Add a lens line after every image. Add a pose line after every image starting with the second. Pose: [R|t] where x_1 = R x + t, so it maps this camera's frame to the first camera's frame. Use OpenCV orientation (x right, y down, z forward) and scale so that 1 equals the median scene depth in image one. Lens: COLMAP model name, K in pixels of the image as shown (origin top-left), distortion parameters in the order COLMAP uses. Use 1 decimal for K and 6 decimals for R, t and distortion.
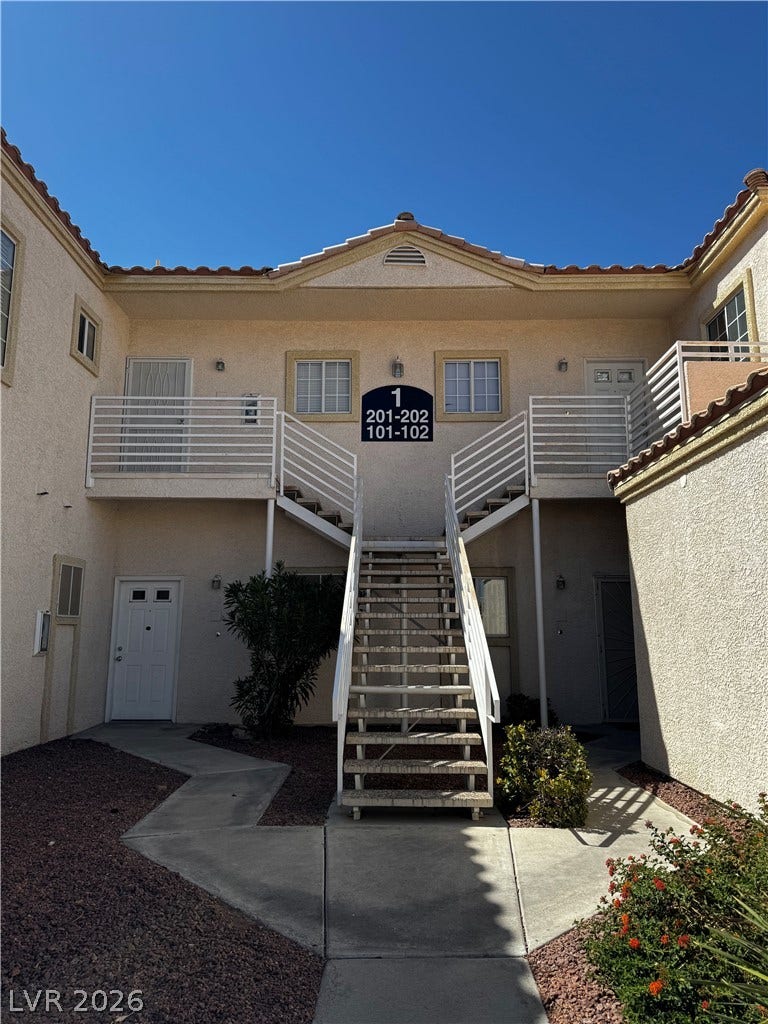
lens RADIAL K [[724.7, 0, 390.8], [0, 724.7, 513.8], [0, 0, 1]] dist [0.023432, -0.019193]
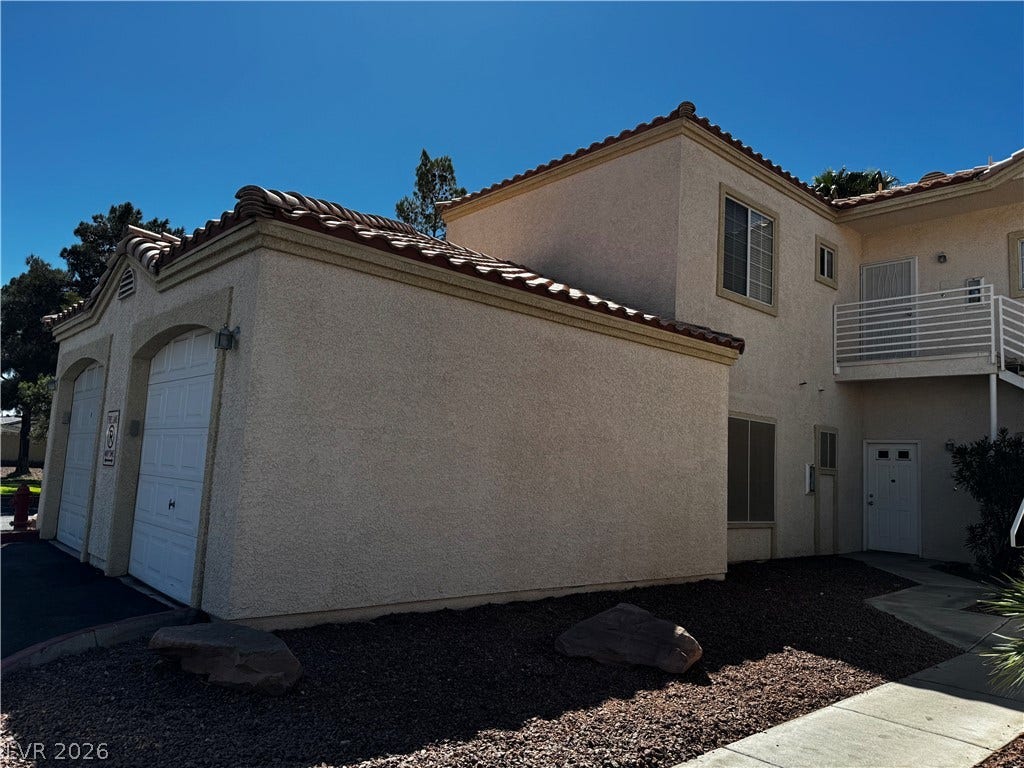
lens RADIAL K [[724.7, 0, 516.8], [0, 724.7, 384.6], [0, 0, 1]] dist [0.023432, -0.019193]
pose [[0.673457, -0.058532, -0.736905, 0.177918], [0.071393, 0.997350, -0.013973, -0.040138], [0.735771, -0.043200, 0.675852, -0.346326]]
